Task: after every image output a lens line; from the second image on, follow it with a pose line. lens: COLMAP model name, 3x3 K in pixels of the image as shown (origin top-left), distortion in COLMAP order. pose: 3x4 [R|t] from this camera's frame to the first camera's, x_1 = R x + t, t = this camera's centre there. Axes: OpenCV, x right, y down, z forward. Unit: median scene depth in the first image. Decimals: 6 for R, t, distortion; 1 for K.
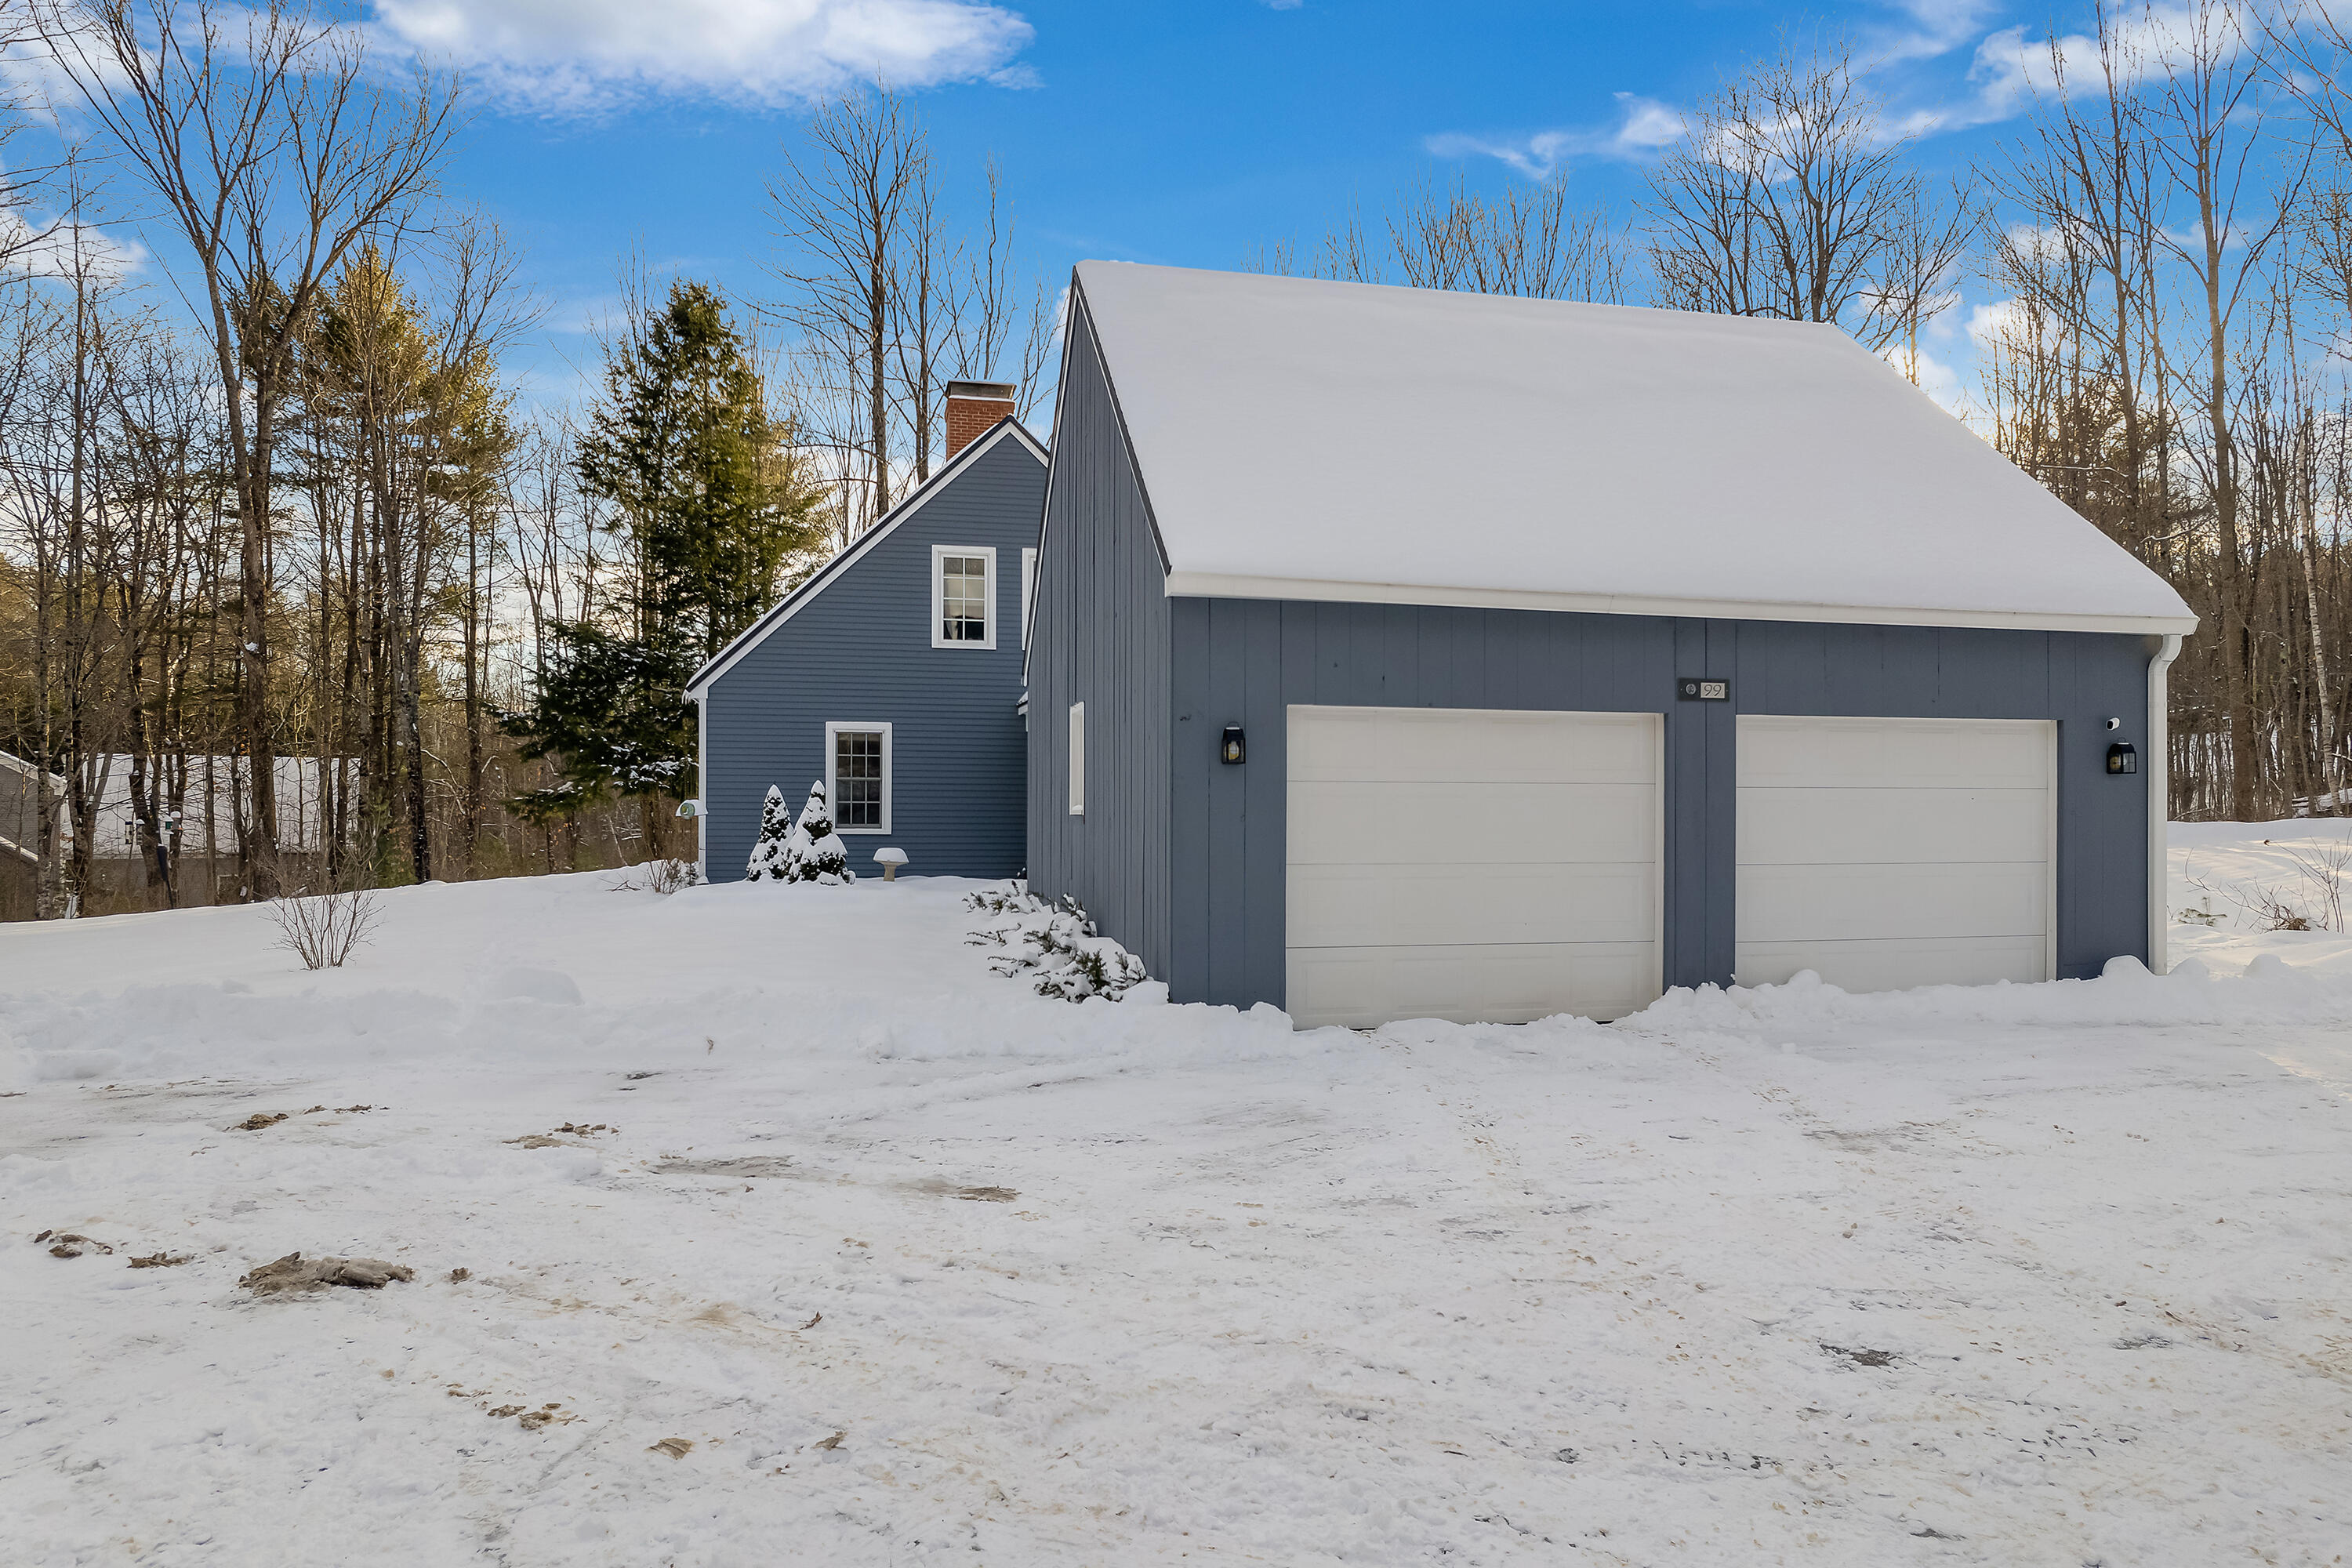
lens RADIAL K [[1487.1, 0, 1167.1], [0, 1487.1, 779.7], [0, 0, 1]] dist [0.004770, 0.002878]
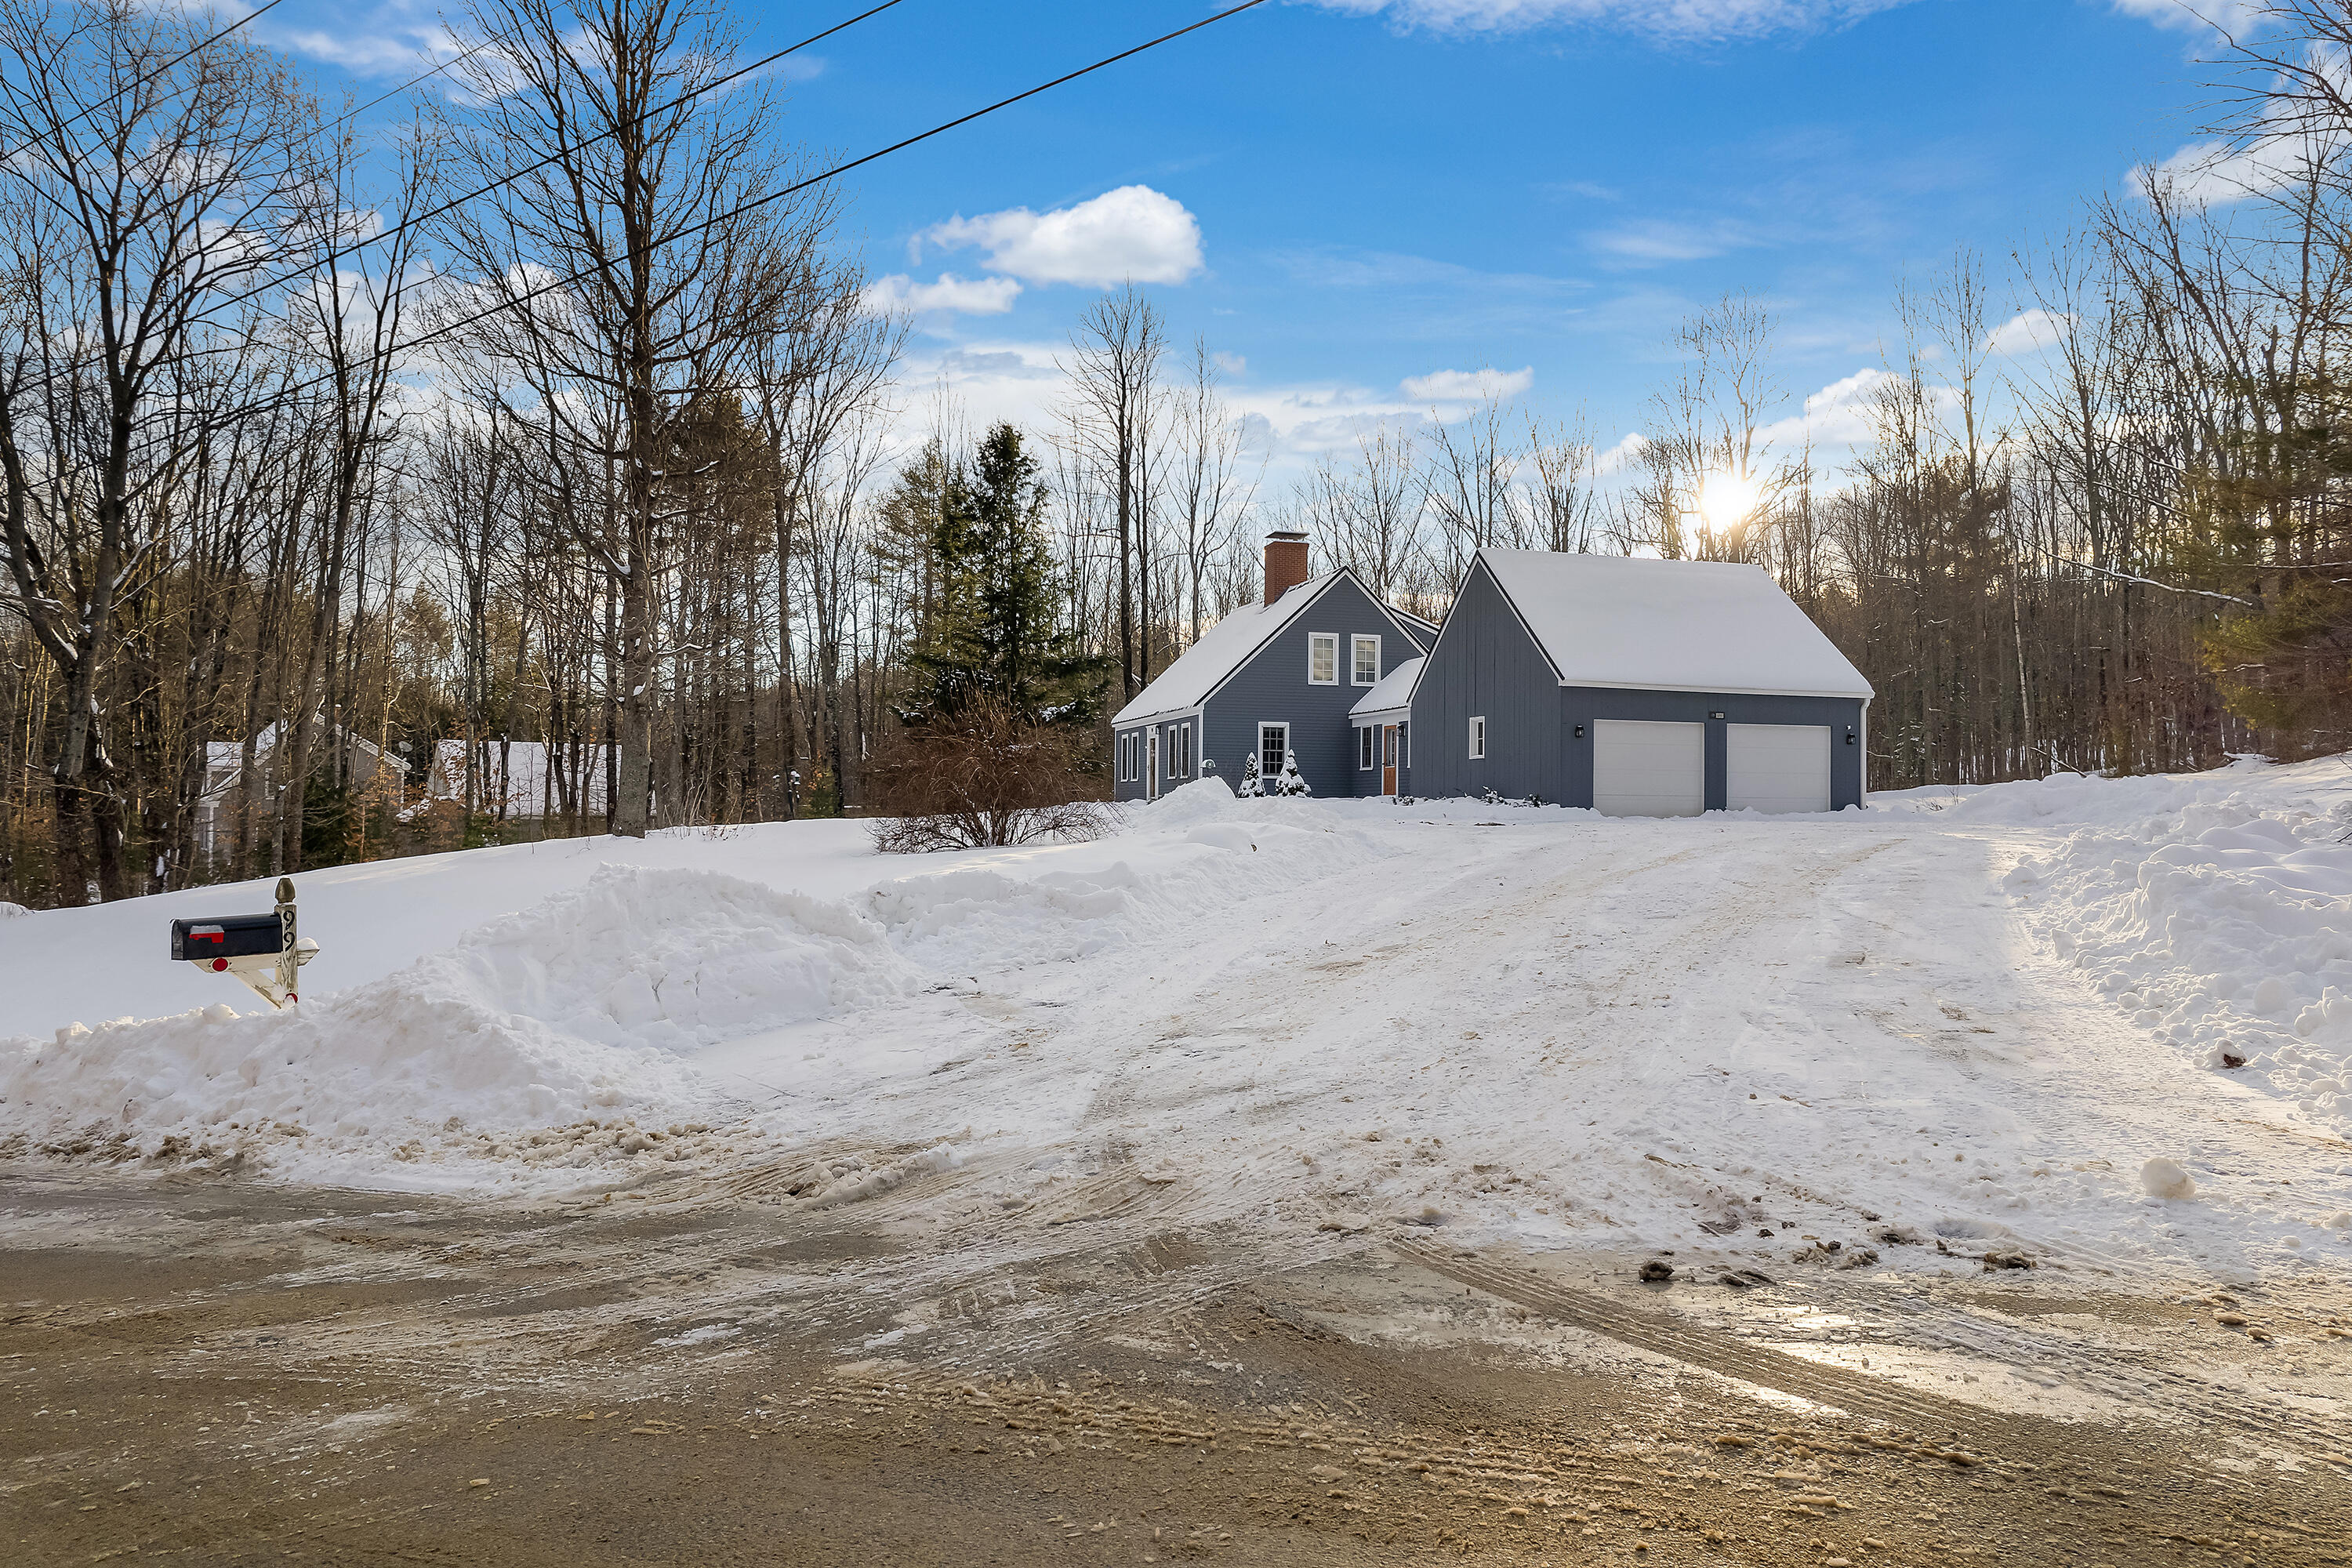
lens RADIAL K [[1487.1, 0, 1183.9], [0, 1487.1, 785.0], [0, 0, 1]] dist [0.004770, 0.002878]
pose [[0.998111, 0.005514, 0.061183, -0.879347], [-0.005863, 0.999968, 0.005528, 0.069241], [-0.061151, -0.005876, 0.998111, -1.896153]]
